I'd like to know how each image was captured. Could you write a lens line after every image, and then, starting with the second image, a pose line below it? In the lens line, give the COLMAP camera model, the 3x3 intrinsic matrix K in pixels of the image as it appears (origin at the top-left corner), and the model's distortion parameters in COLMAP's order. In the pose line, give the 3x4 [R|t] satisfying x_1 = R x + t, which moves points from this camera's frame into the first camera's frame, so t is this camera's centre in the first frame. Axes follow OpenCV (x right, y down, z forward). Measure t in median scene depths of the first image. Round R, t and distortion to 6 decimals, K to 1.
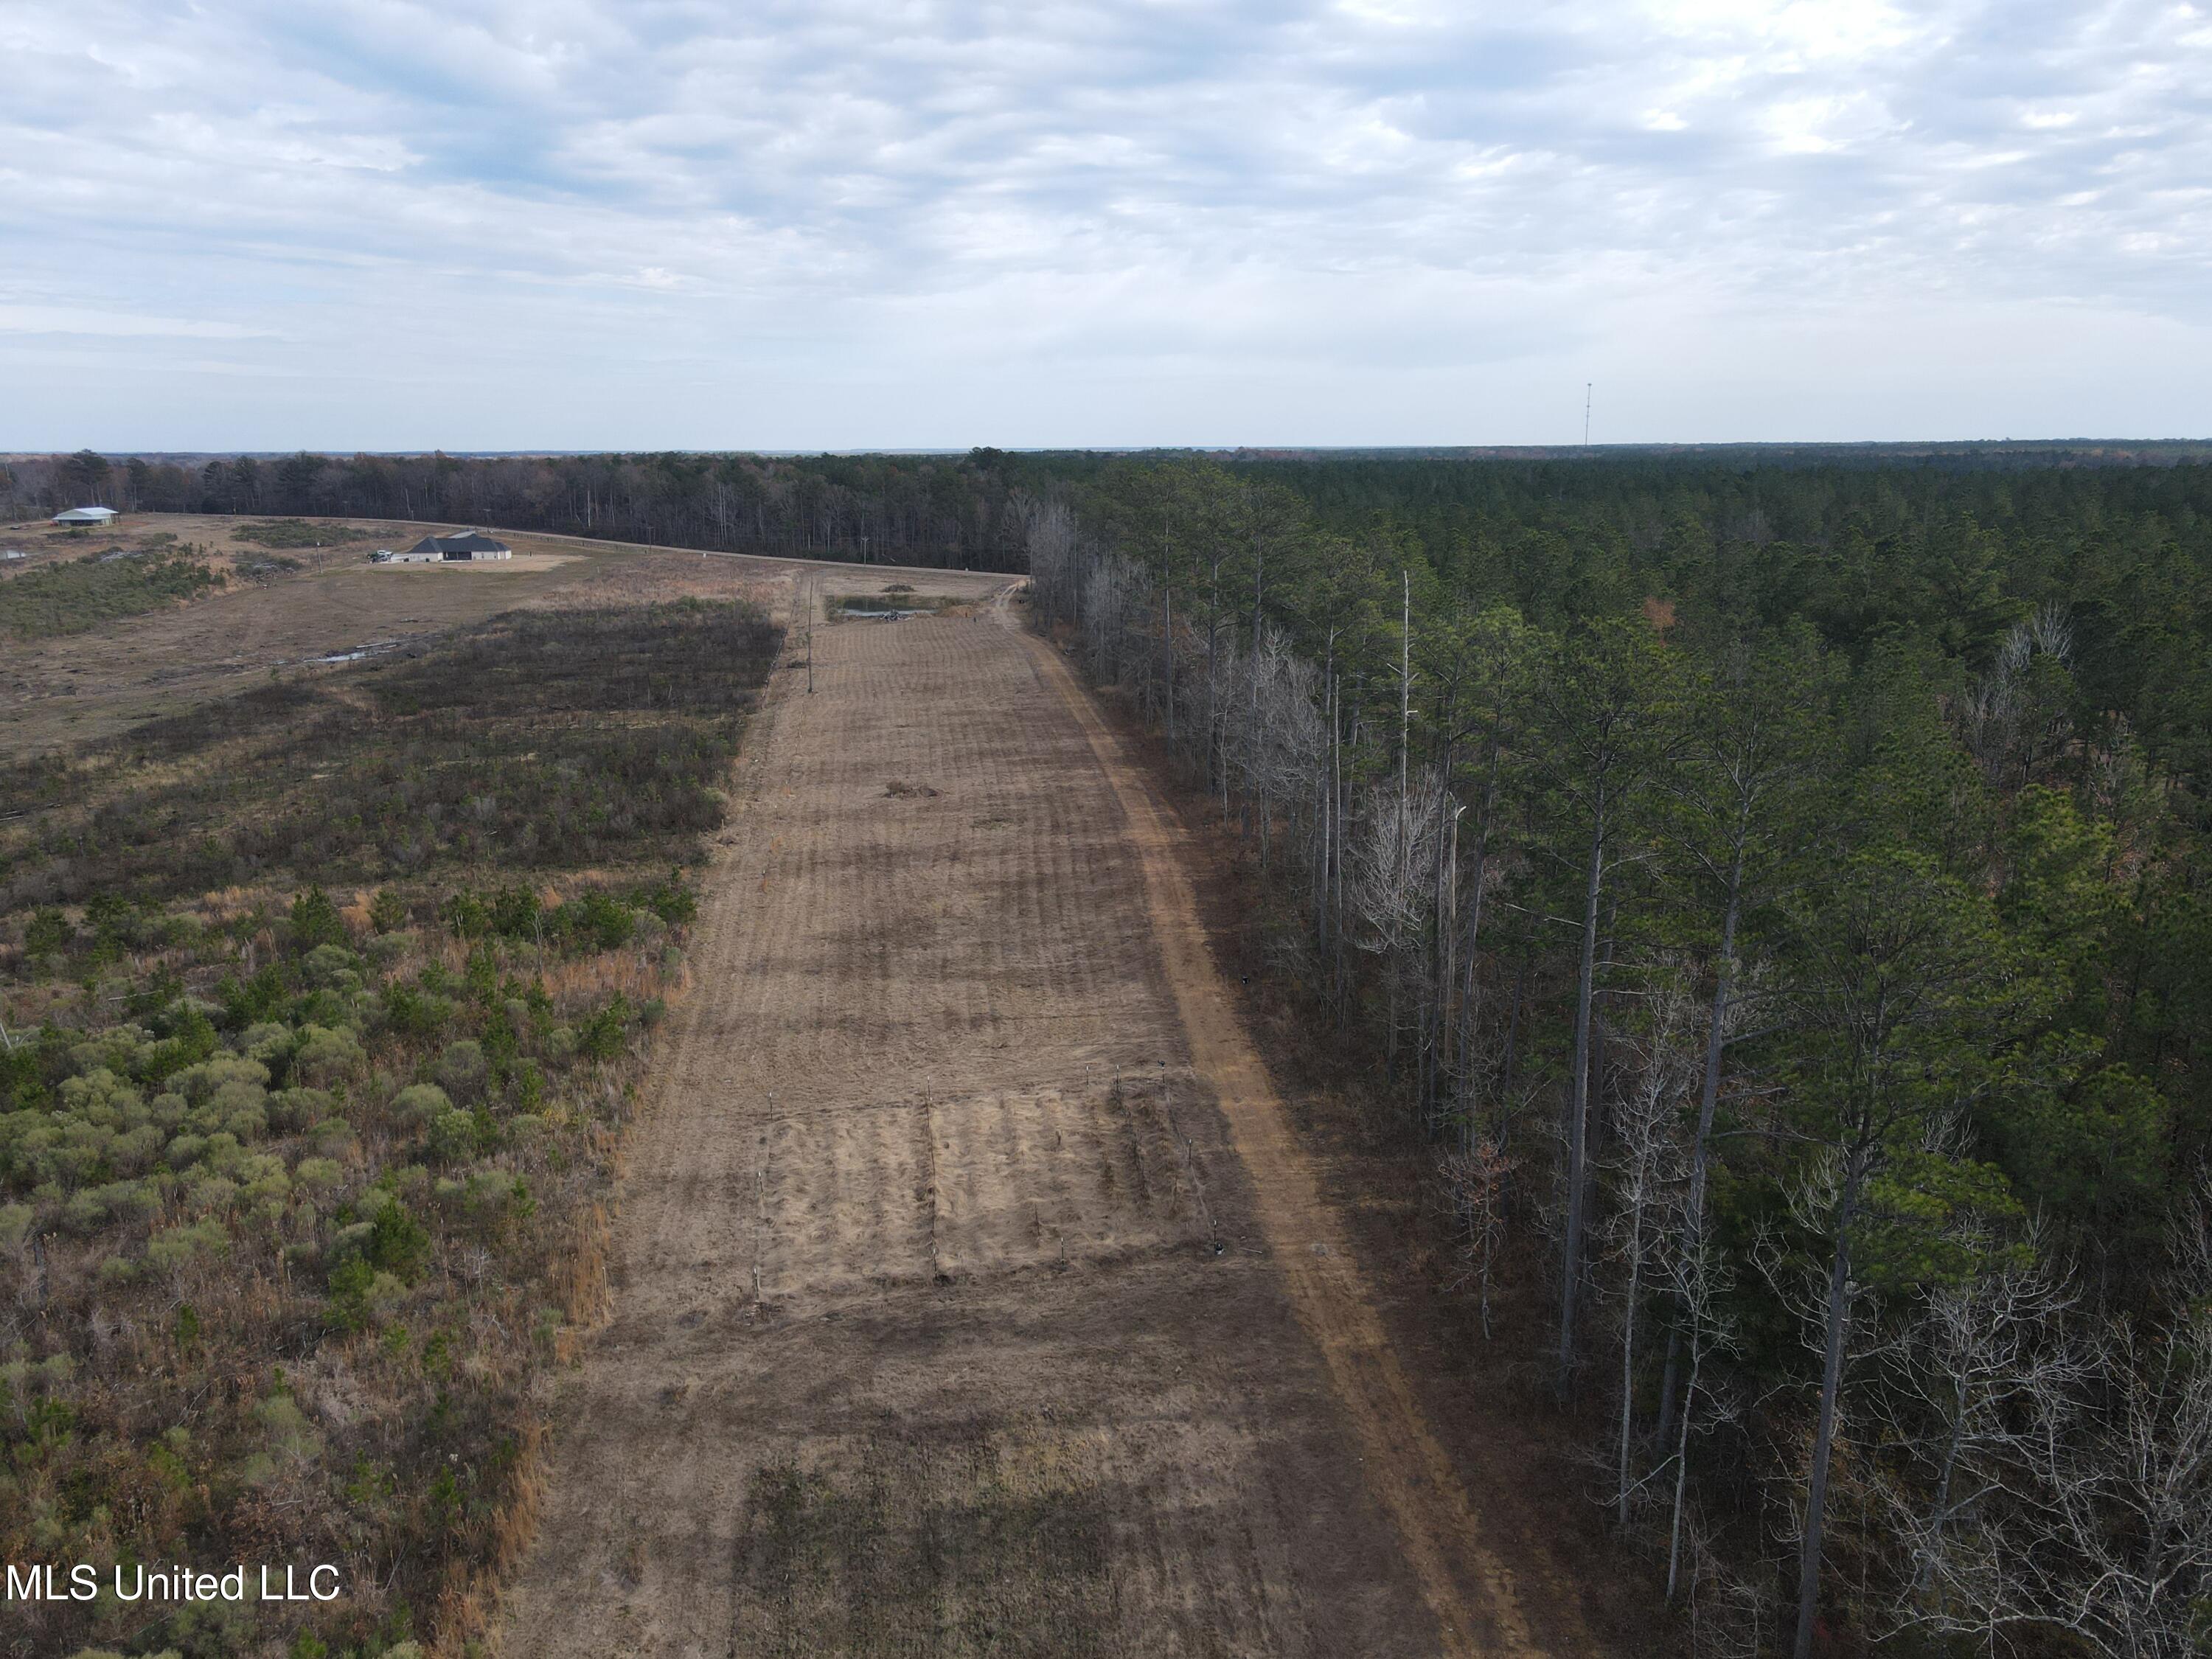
lens RADIAL K [[1610.3, 0, 1106.3], [0, 1610.3, 830.8], [0, 0, 1]] dist [0.031210, -0.012536]
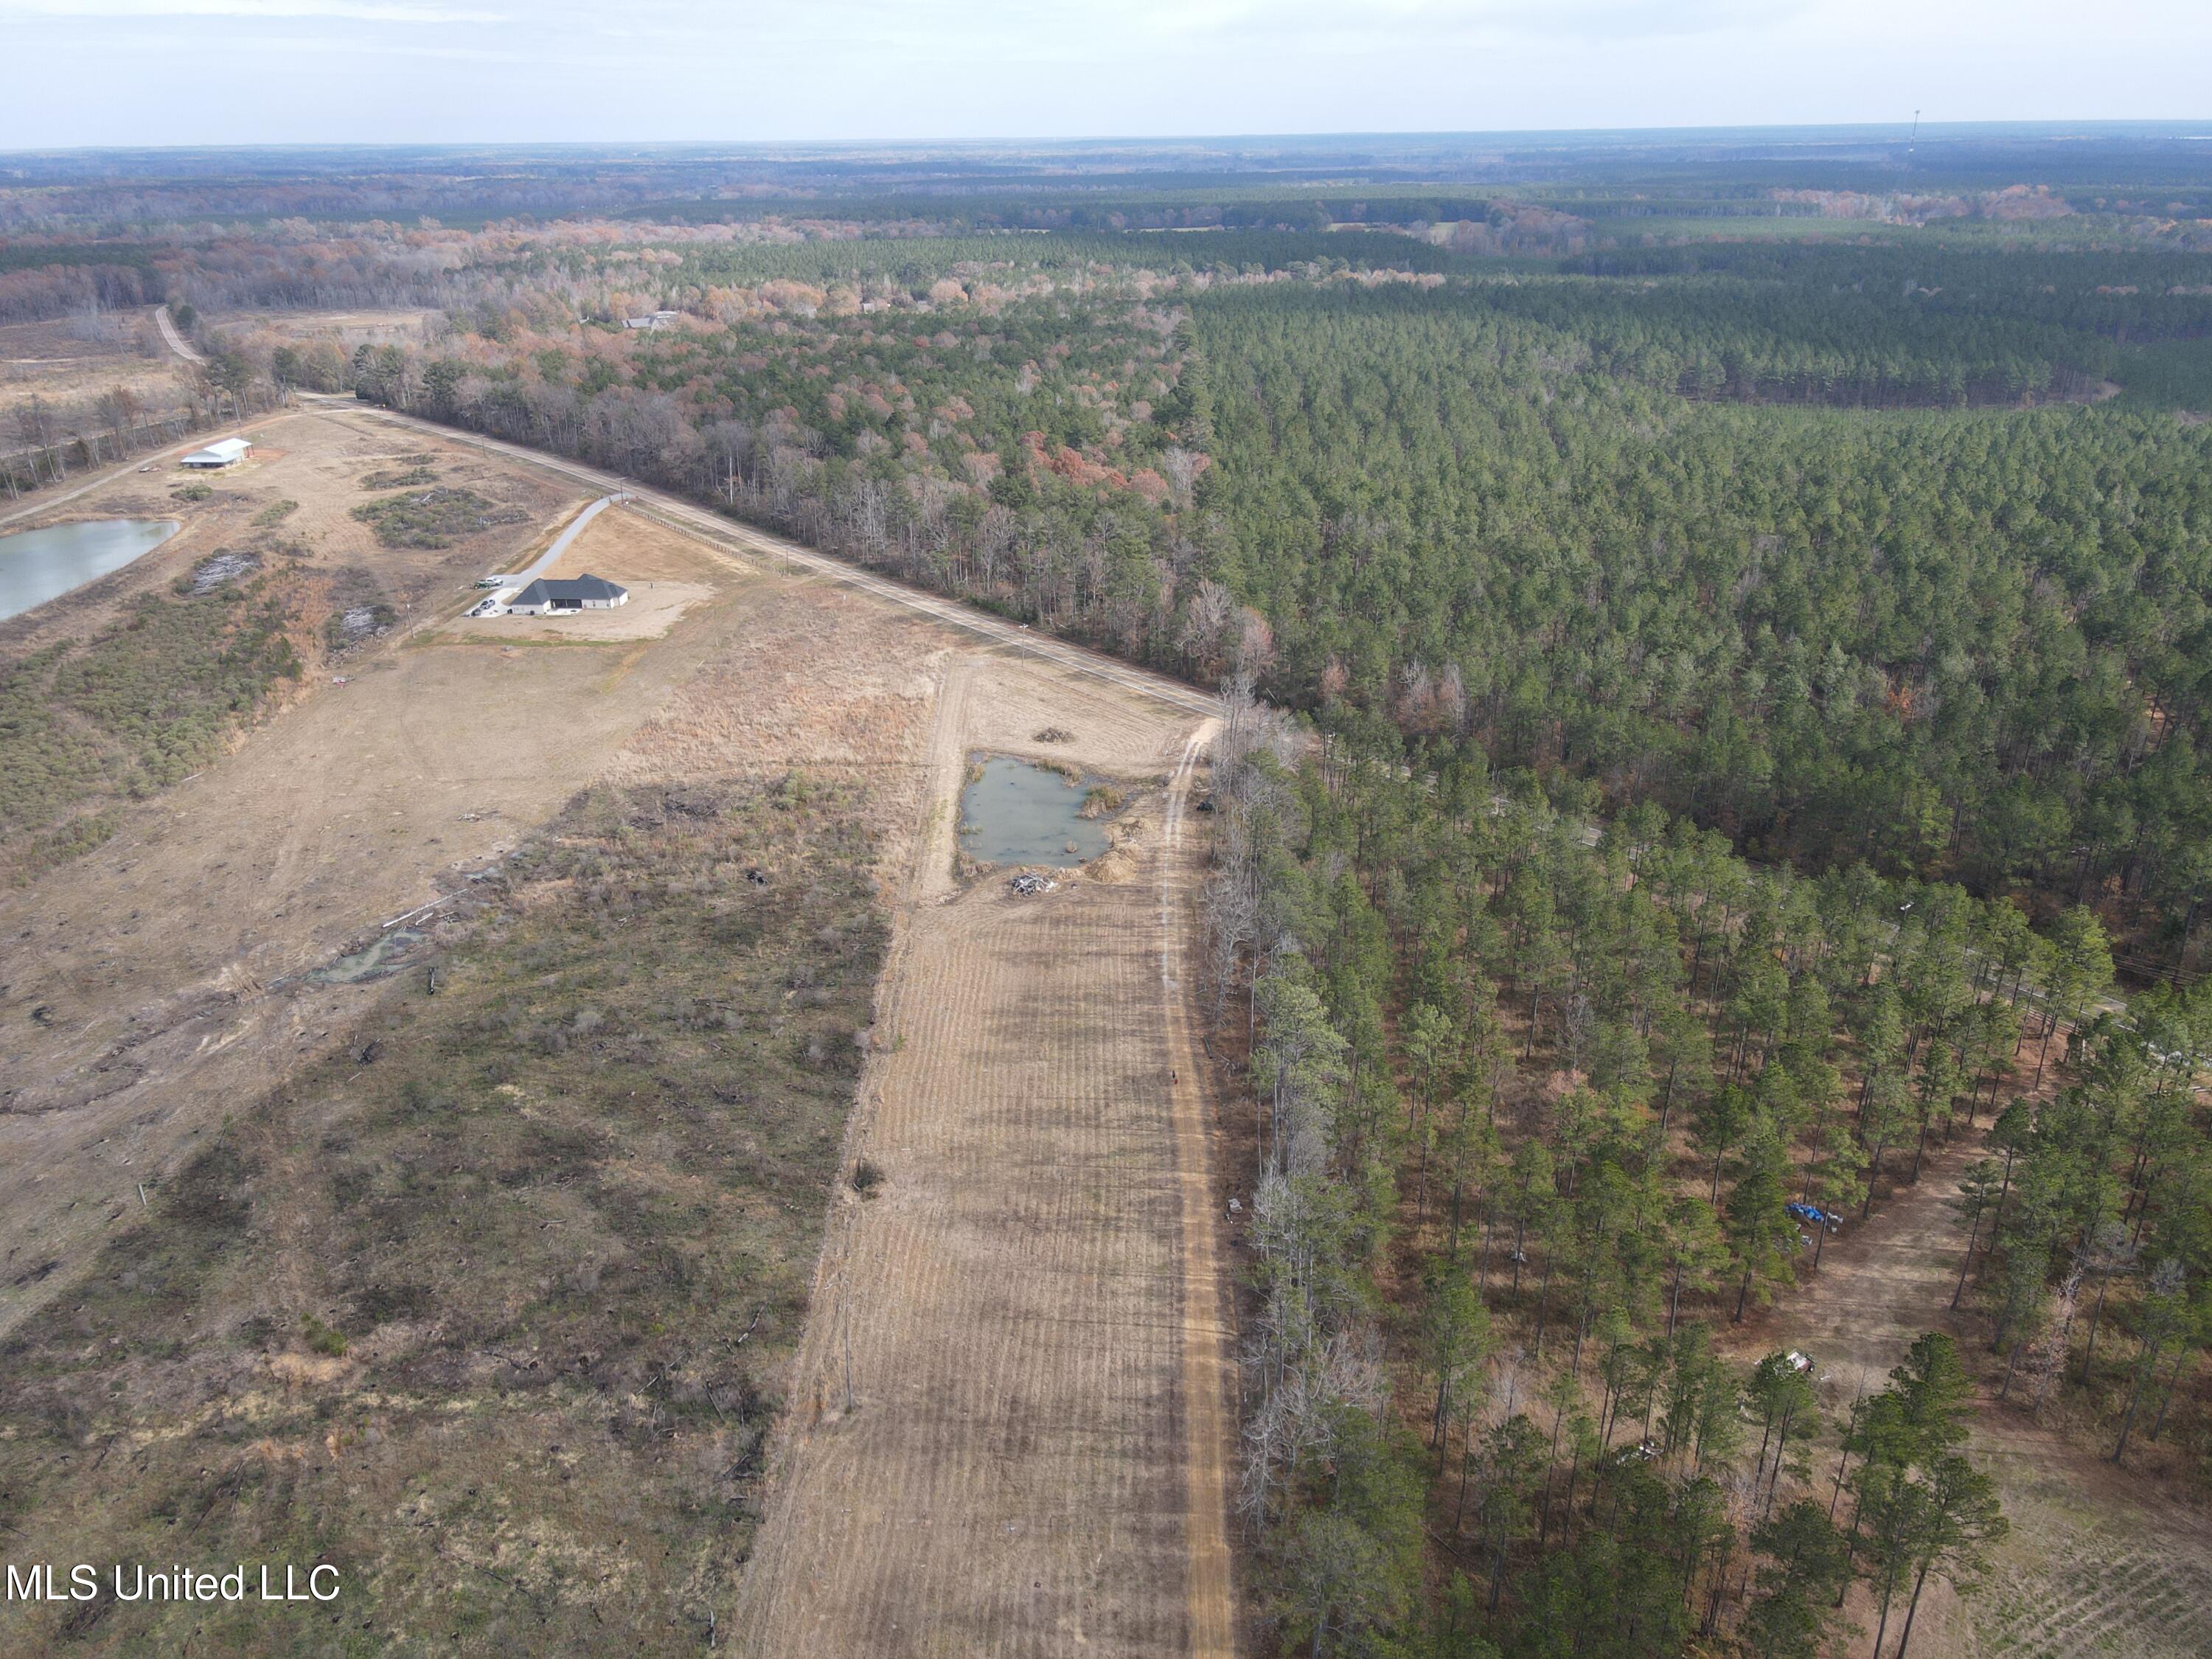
lens RADIAL K [[1610.3, 0, 1101.8], [0, 1610.3, 817.5], [0, 0, 1]] dist [0.031210, -0.012536]
pose [[0.990443, 0.045241, -0.130293, 0.010140], [-0.022106, 0.984531, 0.173813, -0.826405], [0.136141, -0.169271, 0.976121, 0.662524]]
